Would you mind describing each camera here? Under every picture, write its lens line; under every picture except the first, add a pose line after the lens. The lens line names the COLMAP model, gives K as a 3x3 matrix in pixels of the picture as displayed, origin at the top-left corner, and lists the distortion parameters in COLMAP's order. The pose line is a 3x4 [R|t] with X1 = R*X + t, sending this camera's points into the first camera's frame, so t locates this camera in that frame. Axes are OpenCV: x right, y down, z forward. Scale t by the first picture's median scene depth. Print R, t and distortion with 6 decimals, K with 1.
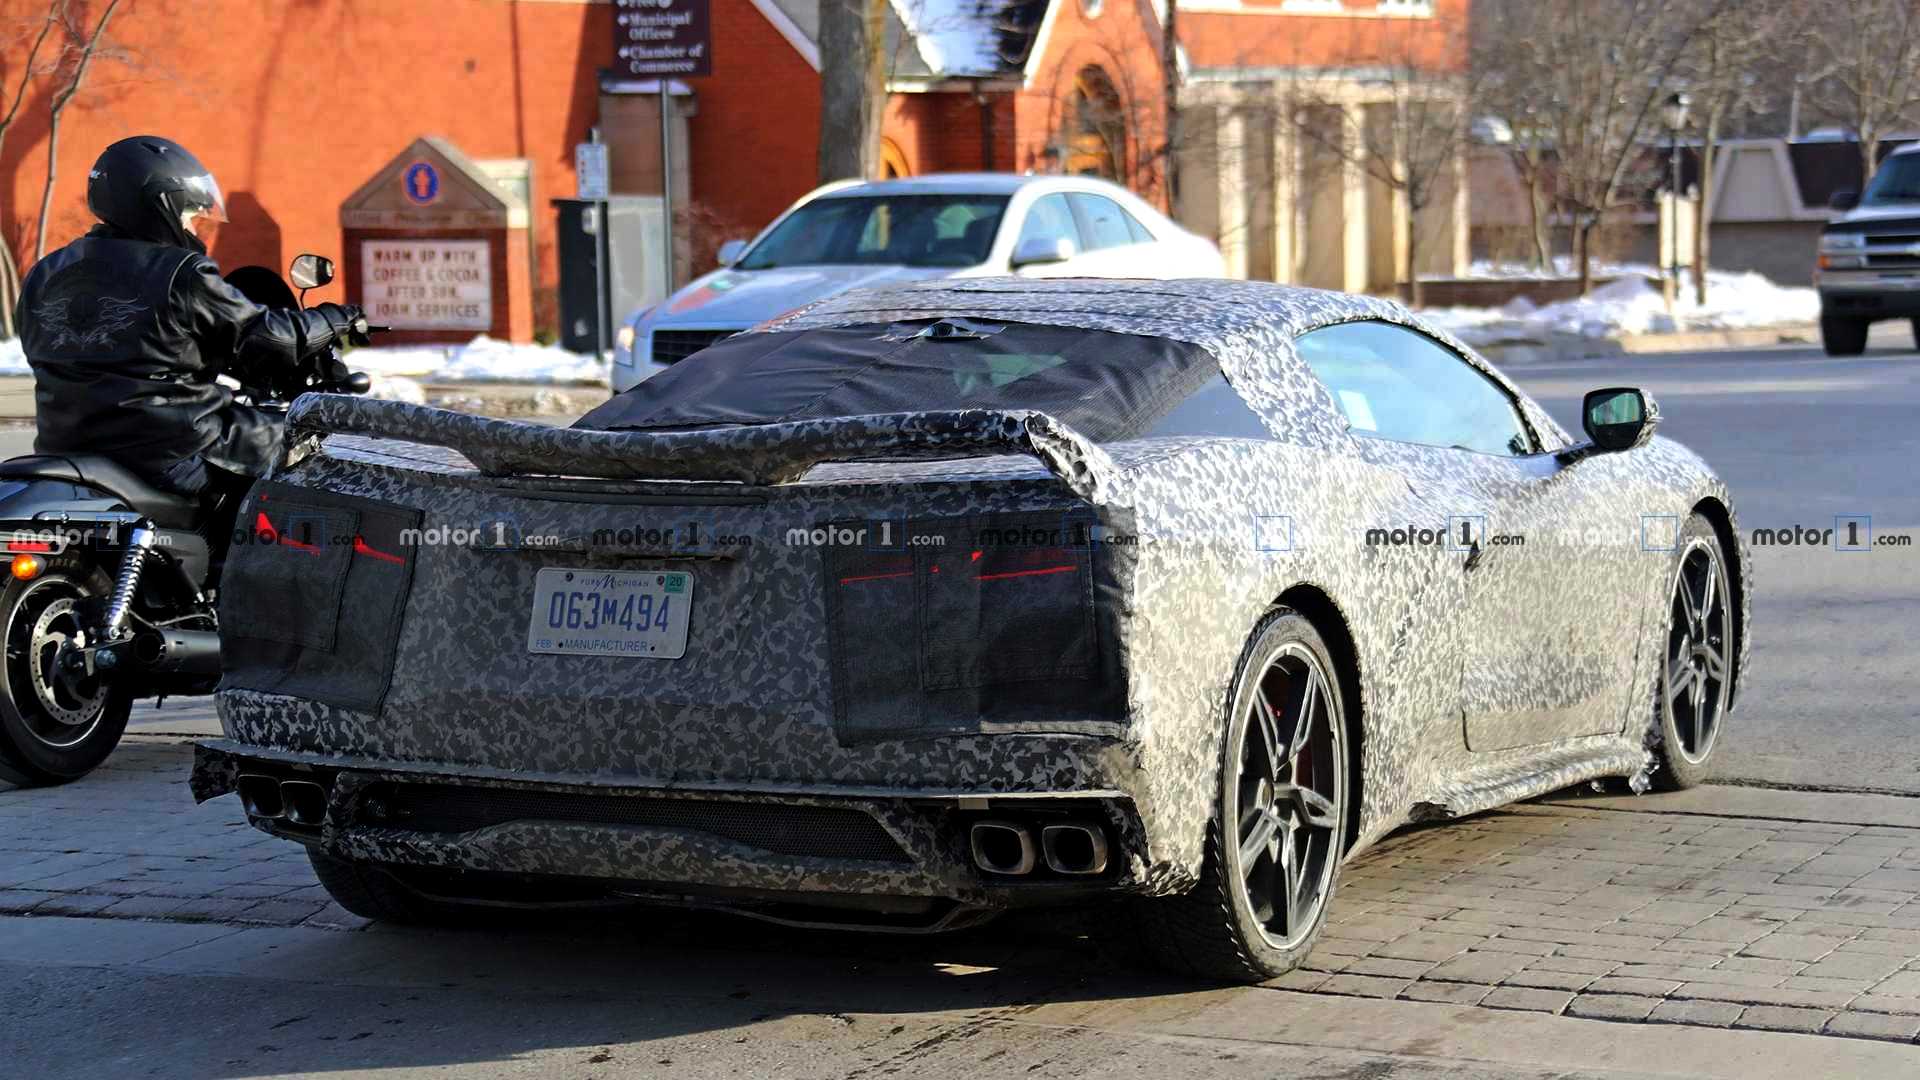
lens RADIAL K [[3359.1, 0, 1102.7], [0, 3359.1, 469.2], [0, 0, 1]] dist [0.399006, -0.058215]
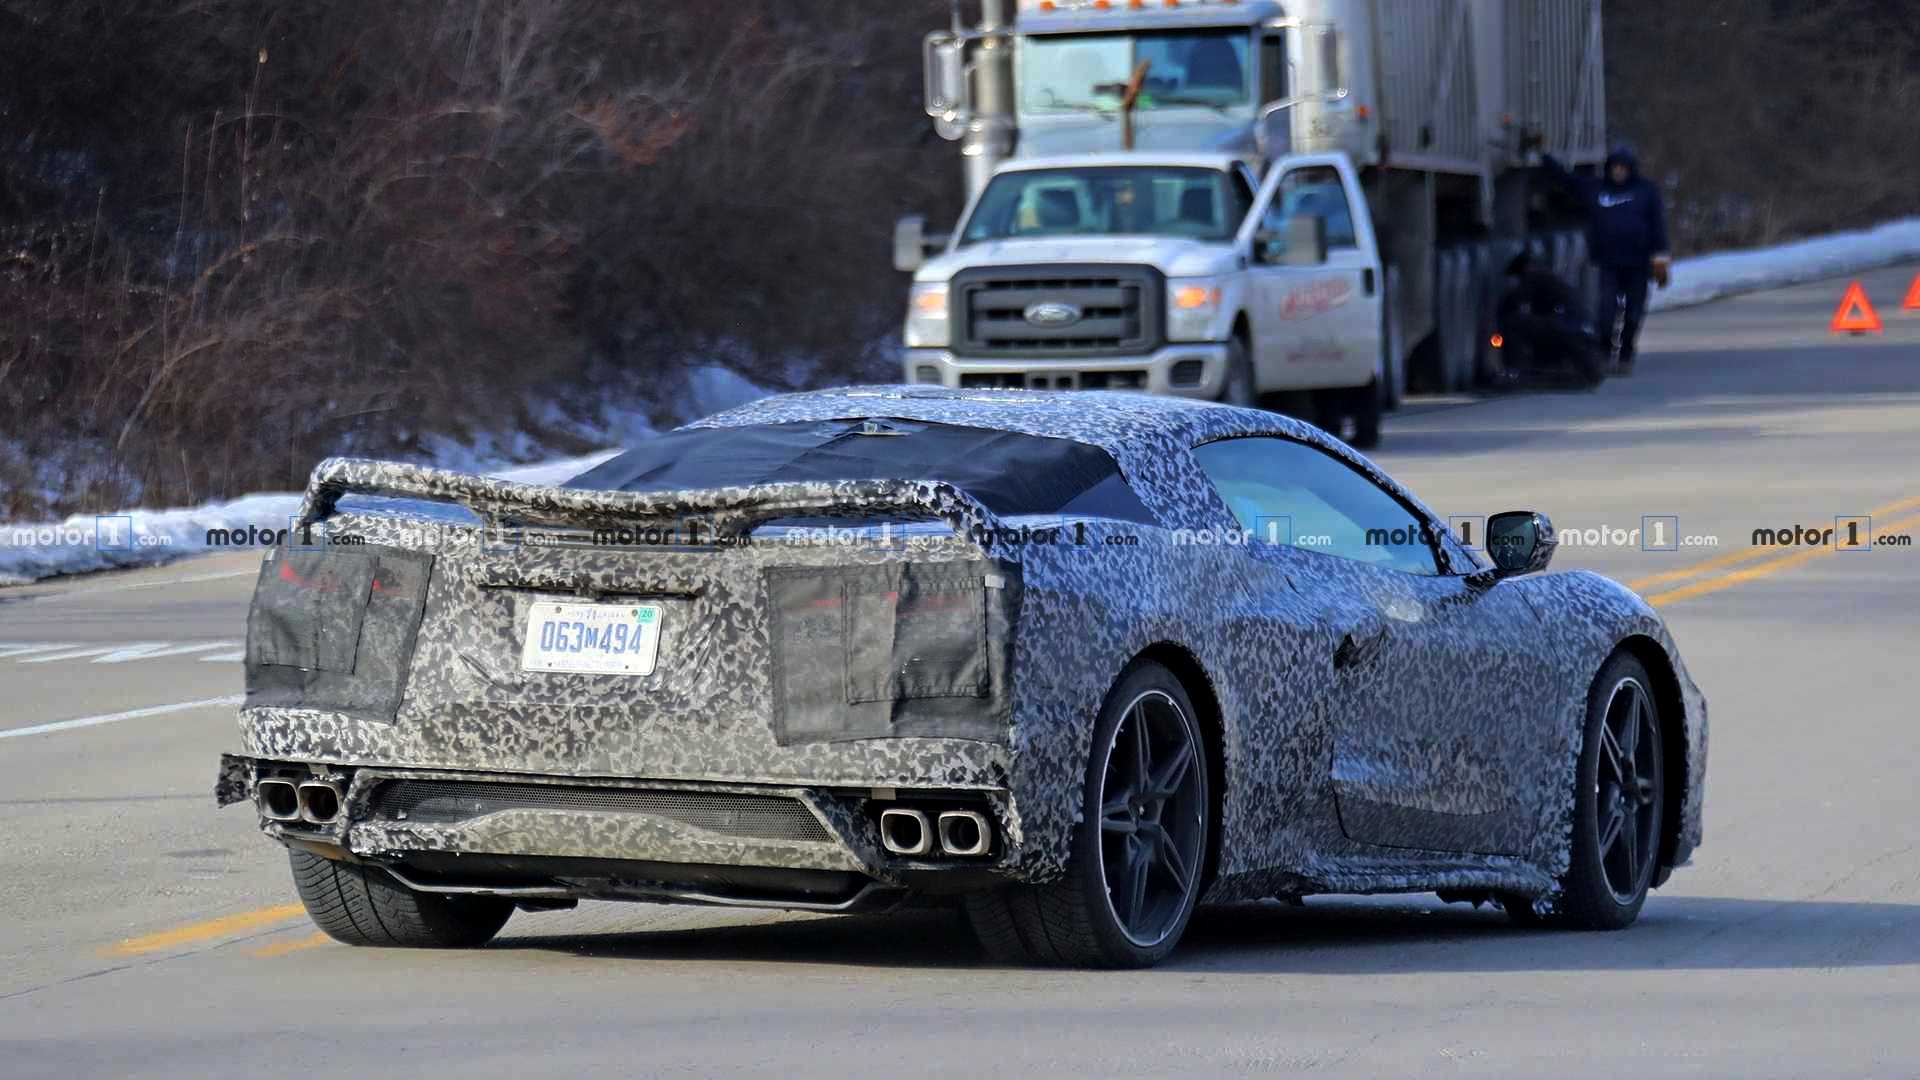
lens RADIAL K [[7400.0, 0, 1258.2], [0, 7400.0, 495.9], [0, 0, 1]] dist [0.903644, 0.485230]
pose [[0.999508, 0.030497, 0.007370, 0.073632], [-0.030049, 0.998048, -0.054749, 0.129933], [-0.009026, 0.054501, 0.998473, -1.682097]]
